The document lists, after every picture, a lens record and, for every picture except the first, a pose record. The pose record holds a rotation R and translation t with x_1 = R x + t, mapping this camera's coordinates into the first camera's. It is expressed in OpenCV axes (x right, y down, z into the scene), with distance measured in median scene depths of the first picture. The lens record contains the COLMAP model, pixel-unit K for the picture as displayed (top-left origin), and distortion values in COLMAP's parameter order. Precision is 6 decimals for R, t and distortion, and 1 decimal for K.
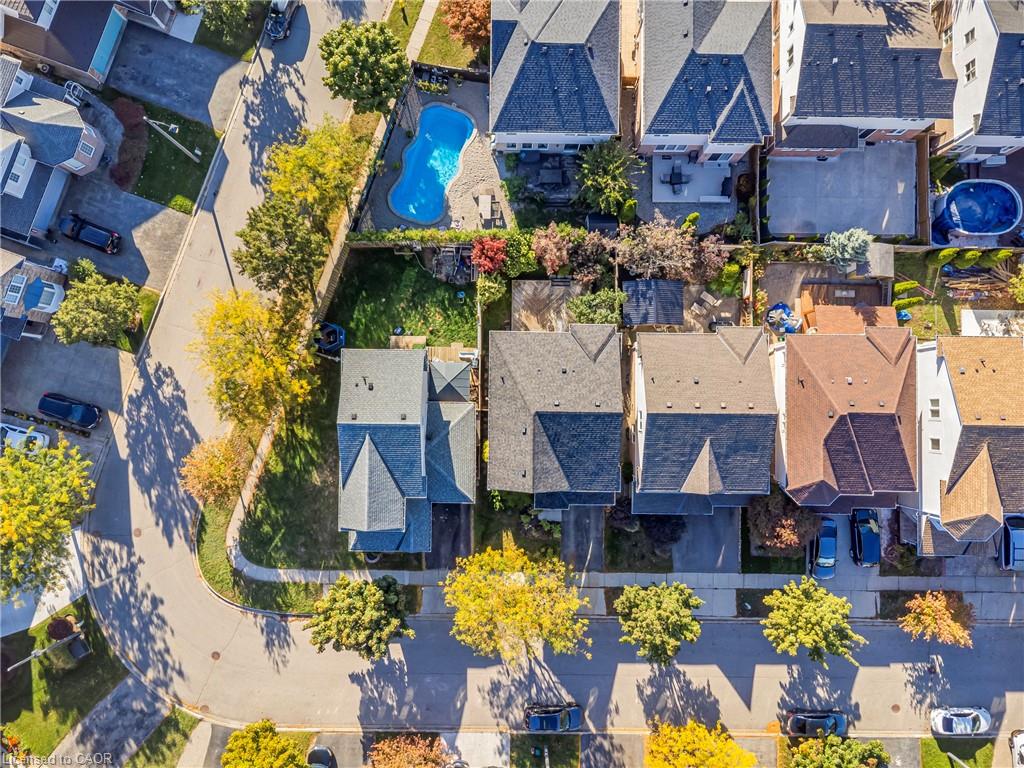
lens RADIAL K [[716.0, 0, 513.0], [0, 716.0, 390.8], [0, 0, 1]] dist [-0.007826, 0.001523]
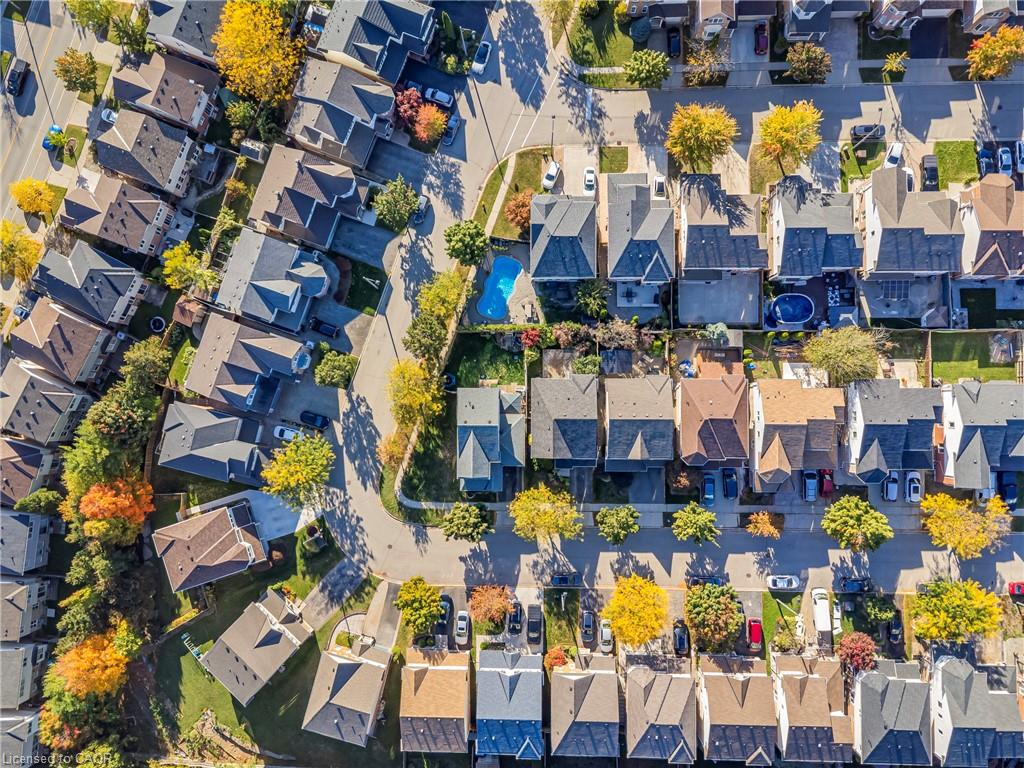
lens RADIAL K [[716.0, 0, 522.7], [0, 716.0, 375.9], [0, 0, 1]] dist [-0.007826, 0.001523]
pose [[0.999358, -0.008138, -0.034890, 0.011997], [0.006986, 0.999431, -0.032997, -0.023270], [0.035139, 0.032732, 0.998846, -0.930895]]
